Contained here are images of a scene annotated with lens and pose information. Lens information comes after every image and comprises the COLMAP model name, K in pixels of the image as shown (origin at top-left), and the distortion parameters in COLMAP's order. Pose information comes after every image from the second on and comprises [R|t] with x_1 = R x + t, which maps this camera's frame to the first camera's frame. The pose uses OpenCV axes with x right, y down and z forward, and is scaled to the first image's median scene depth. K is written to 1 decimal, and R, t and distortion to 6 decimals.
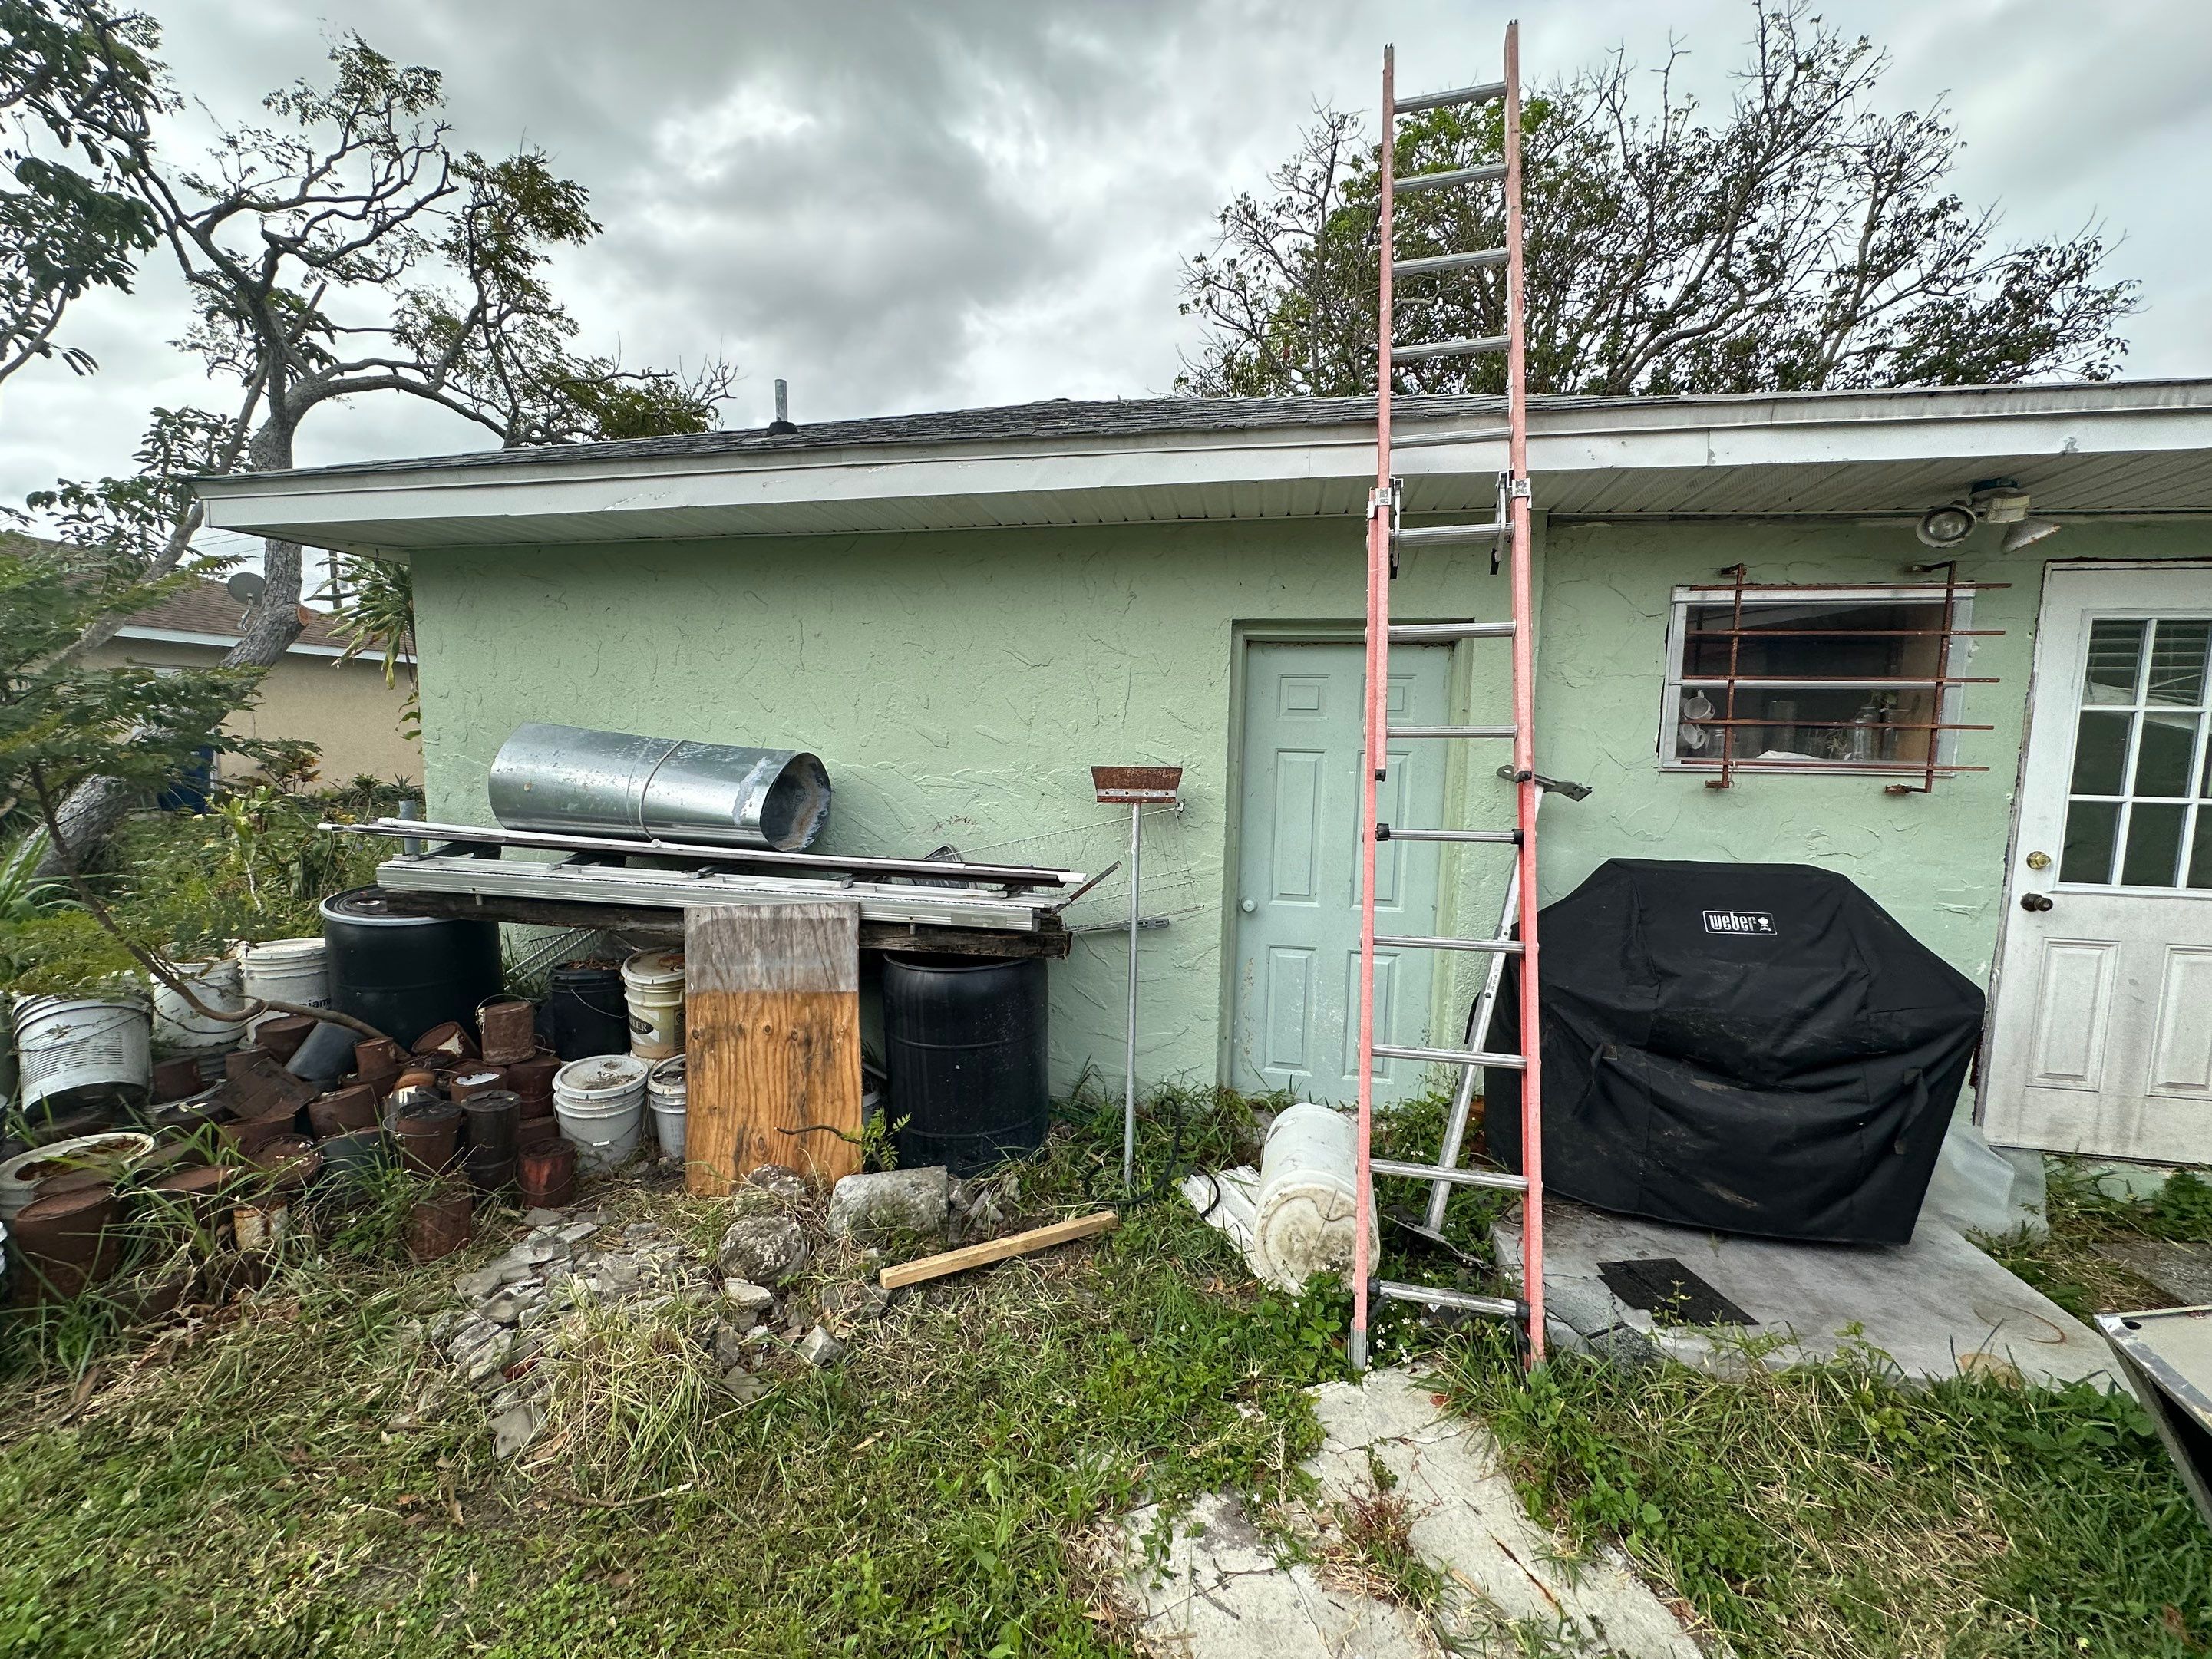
lens RADIAL K [[883.0, 0, 1106.1], [0, 883.0, 825.2], [0, 0, 1]] dist [-0.000530, 0.000172]
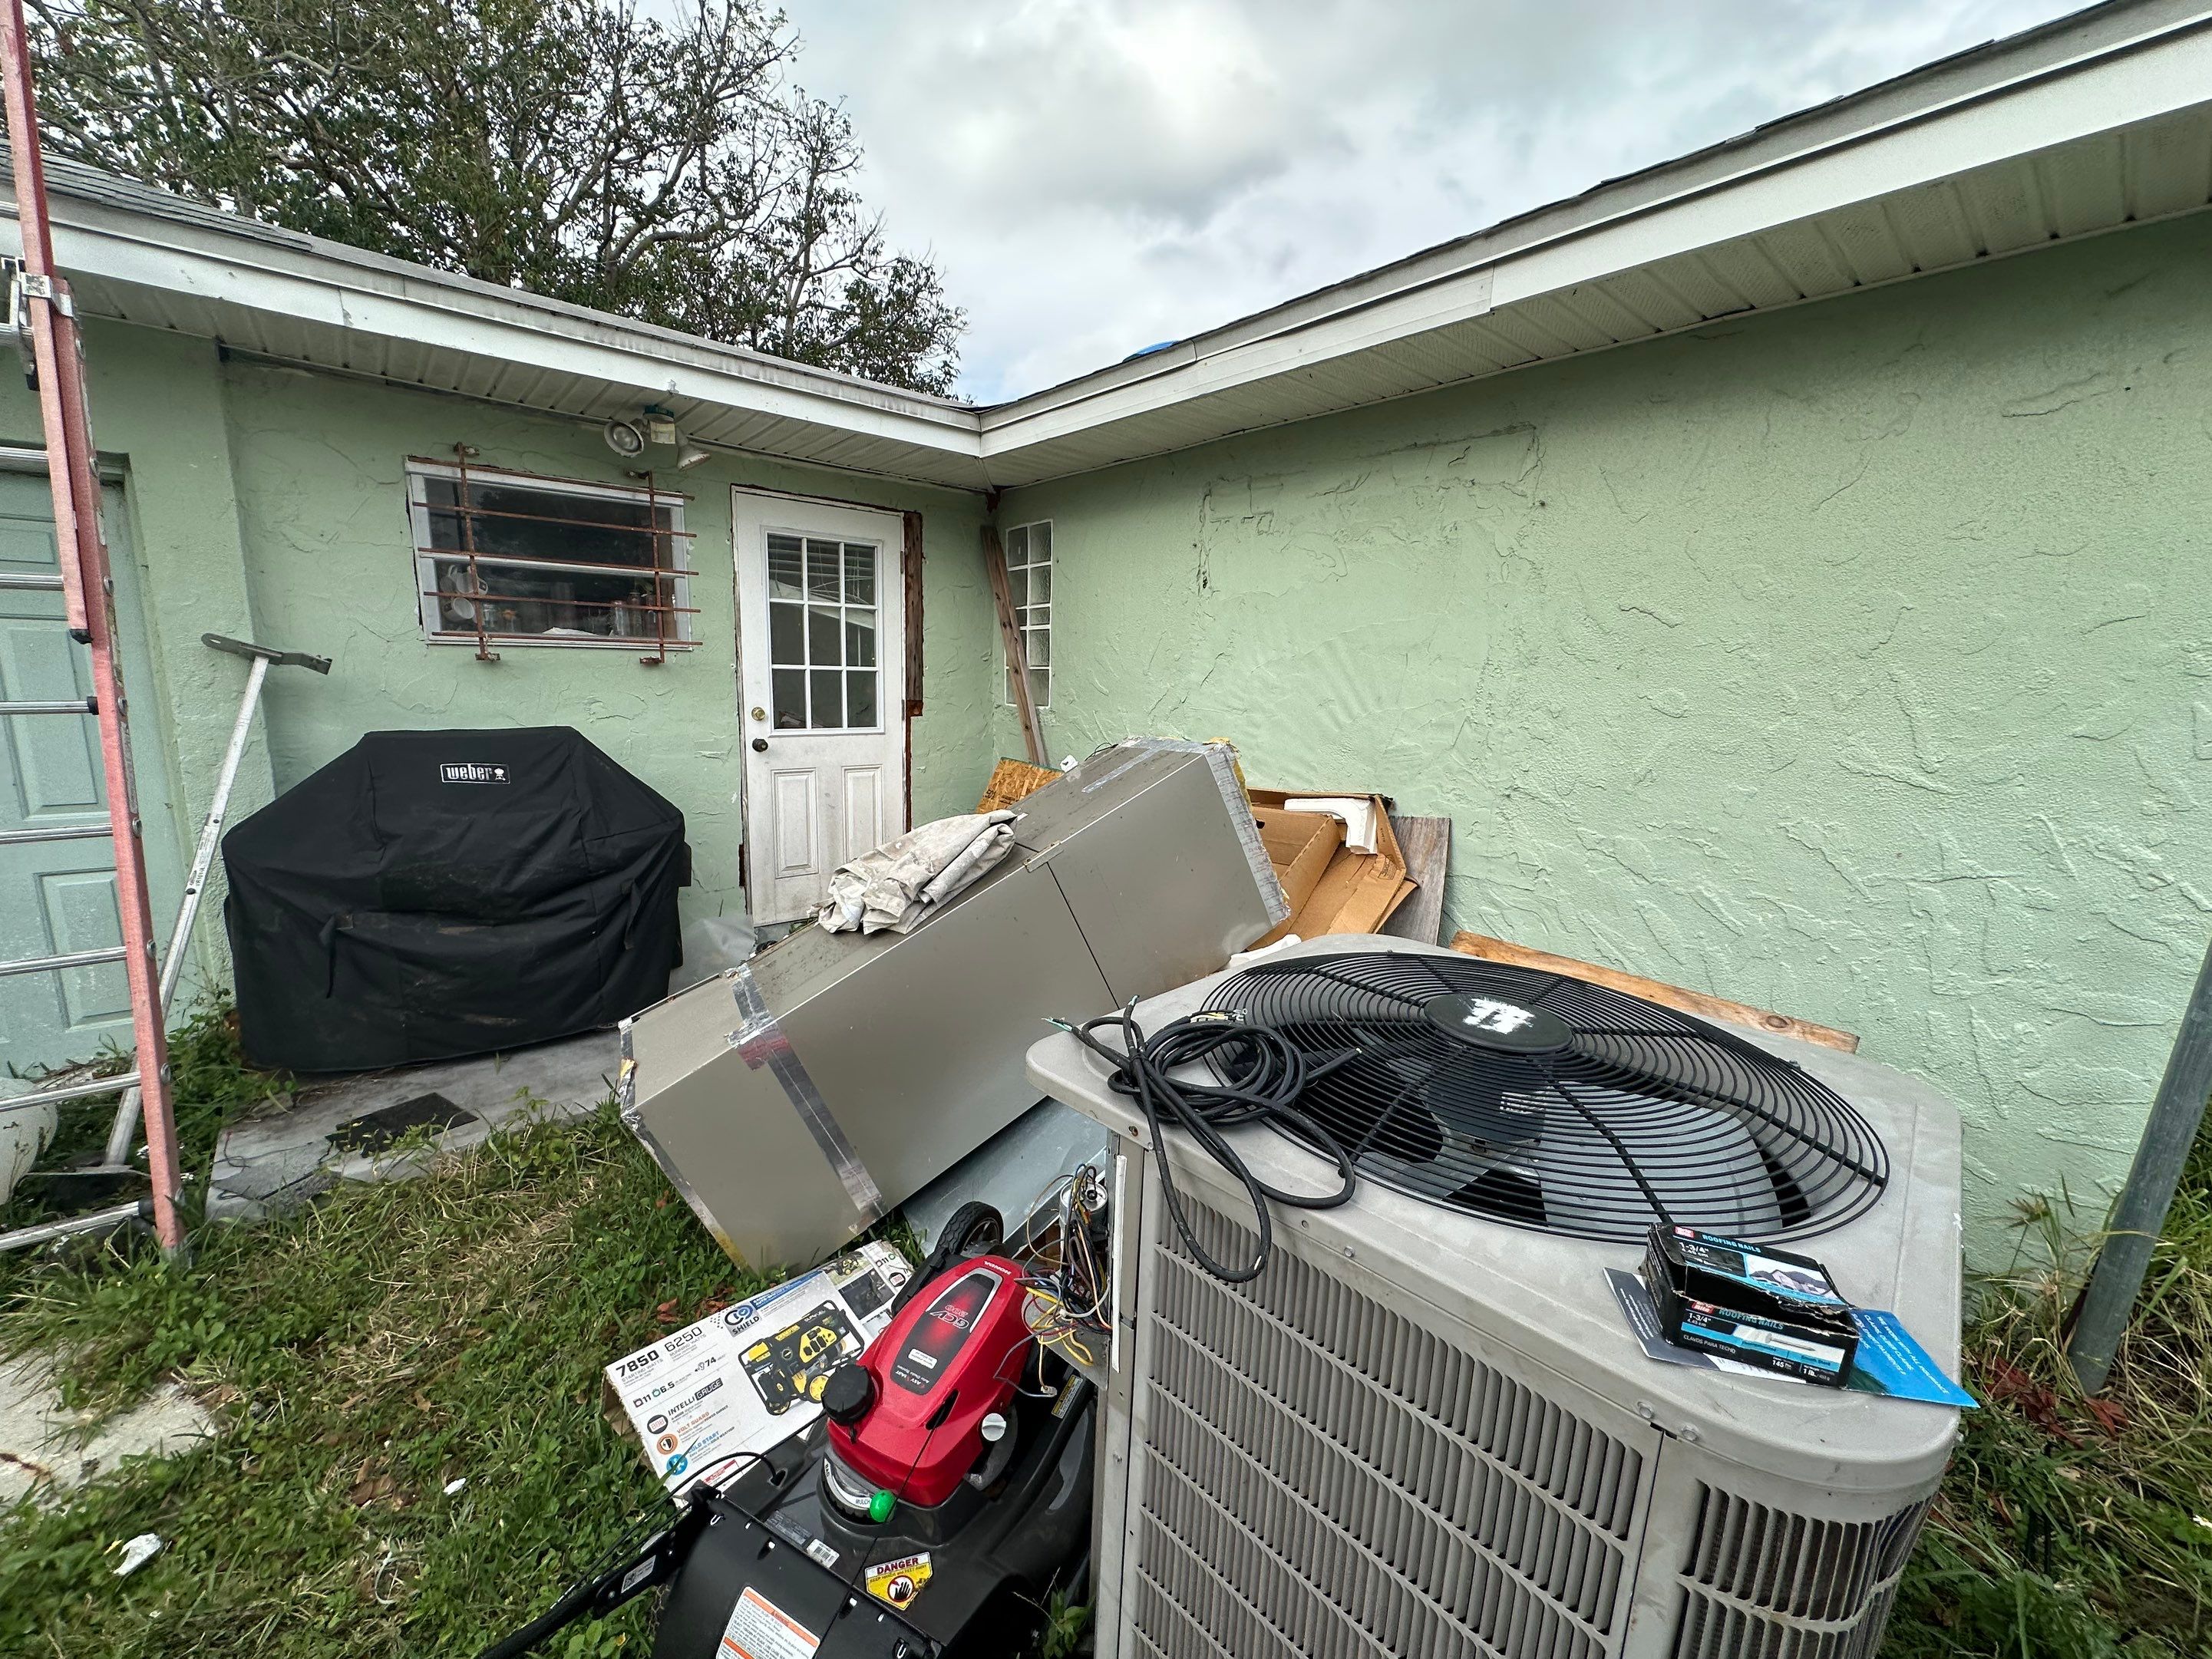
lens RADIAL K [[883.0, 0, 1110.8], [0, 883.0, 825.4], [0, 0, 1]] dist [-0.000530, 0.000172]
pose [[0.624525, -0.142045, 0.767979, 0.314274], [0.057589, 0.989020, 0.136097, 0.053942], [-0.778879, -0.040769, 0.625848, -0.266911]]
